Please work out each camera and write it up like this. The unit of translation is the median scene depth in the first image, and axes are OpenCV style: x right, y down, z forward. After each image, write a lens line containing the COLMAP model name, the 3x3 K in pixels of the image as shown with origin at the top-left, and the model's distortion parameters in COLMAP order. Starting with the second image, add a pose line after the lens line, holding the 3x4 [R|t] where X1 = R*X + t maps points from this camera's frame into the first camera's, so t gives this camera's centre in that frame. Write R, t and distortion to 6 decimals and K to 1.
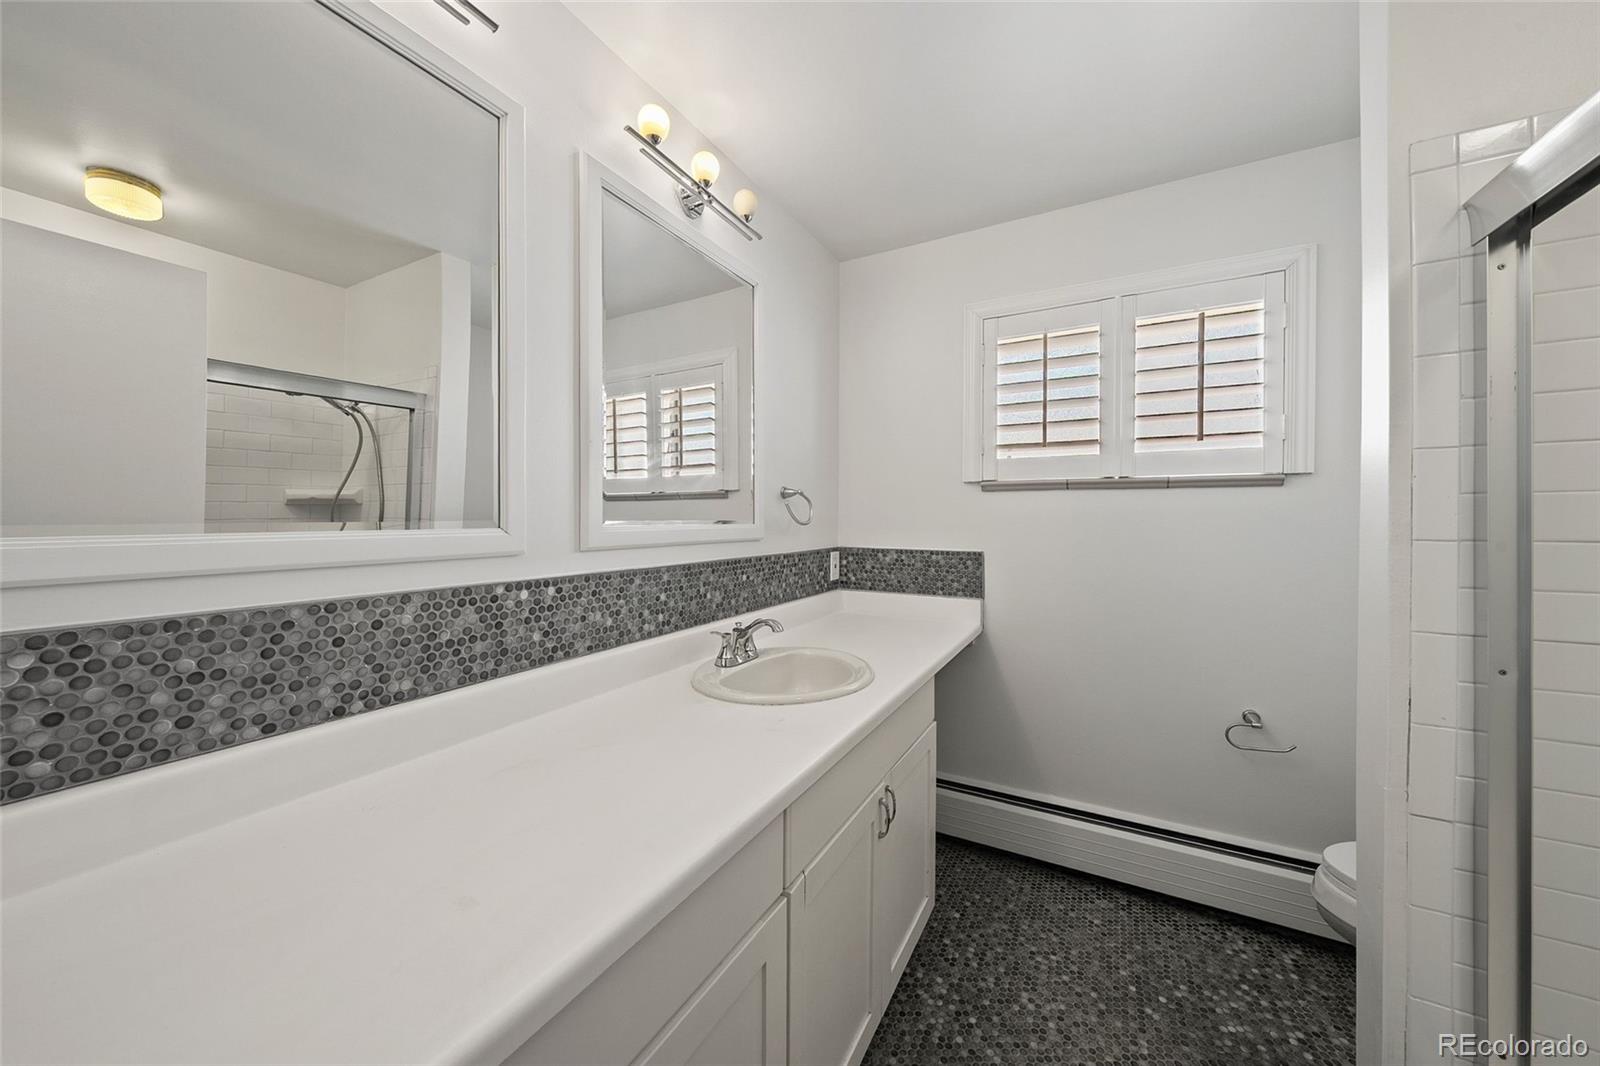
lens RADIAL K [[554.8, 0, 790.4], [0, 554.8, 525.6], [0, 0, 1]] dist [-0.000976, -0.000106]
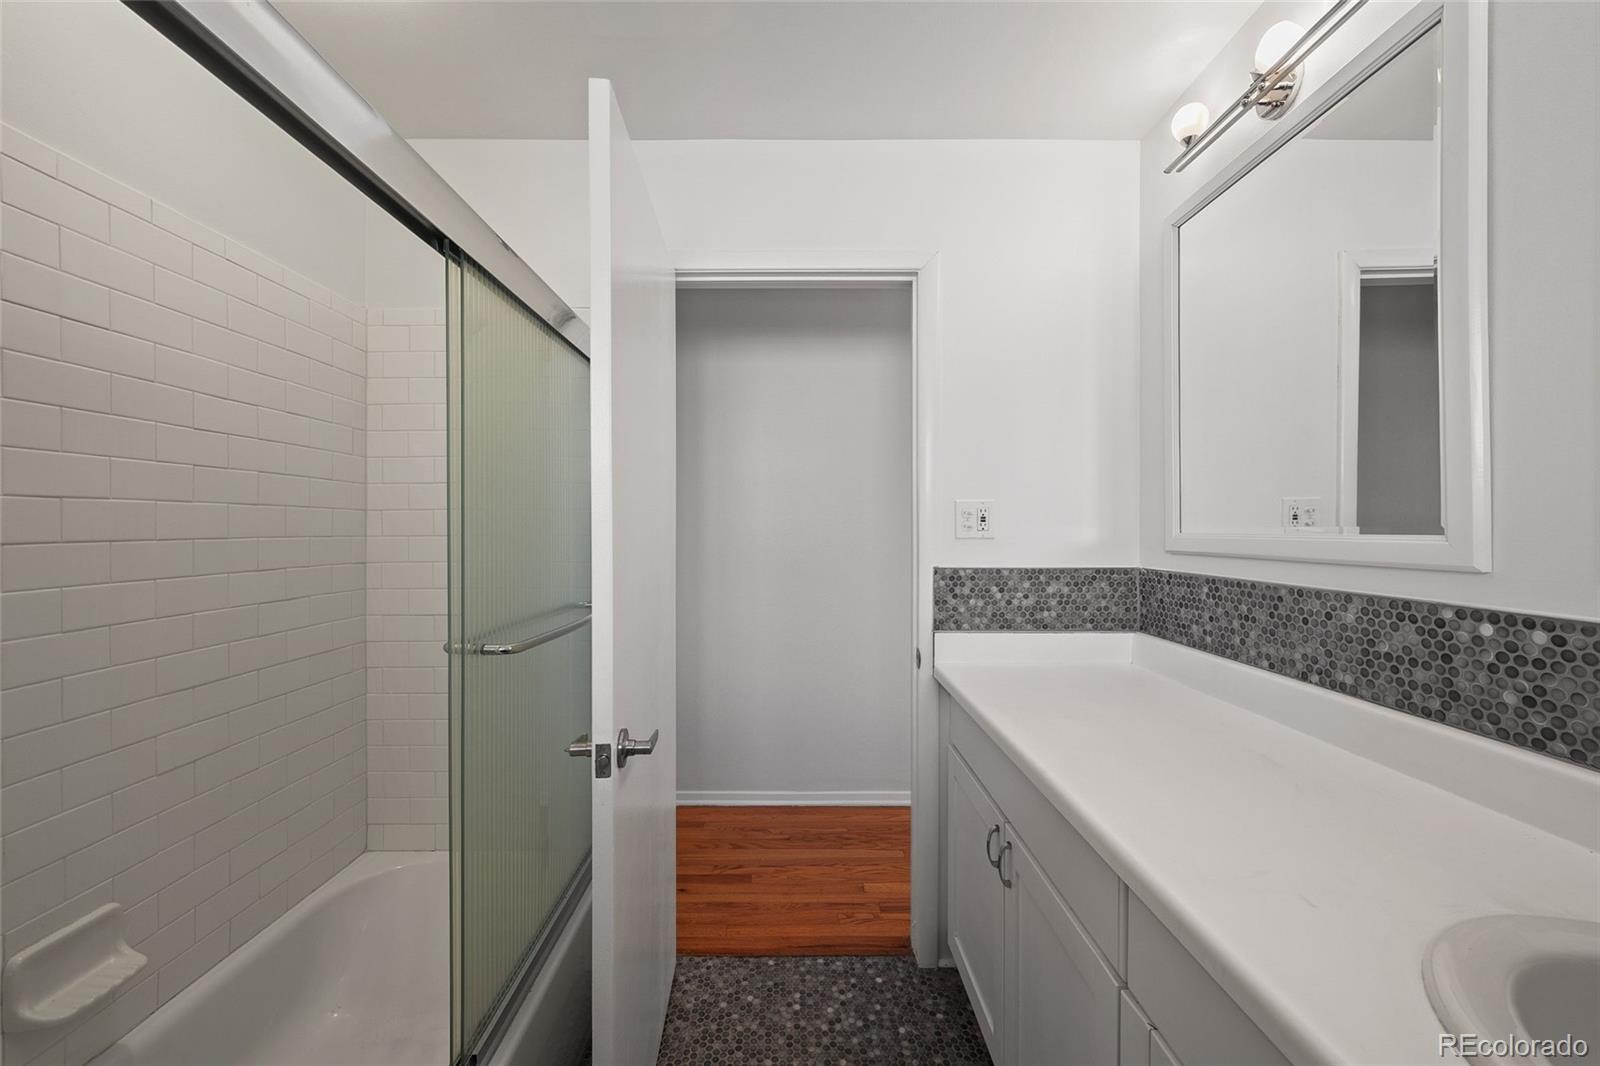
lens RADIAL K [[554.8, 0, 790.4], [0, 554.8, 525.6], [0, 0, 1]] dist [-0.000976, -0.000106]
pose [[-0.869224, -0.000013, -0.494419, 0.748981], [-0.005022, 0.999949, 0.008804, -0.012515], [0.494393, 0.010136, -0.869179, 1.357904]]
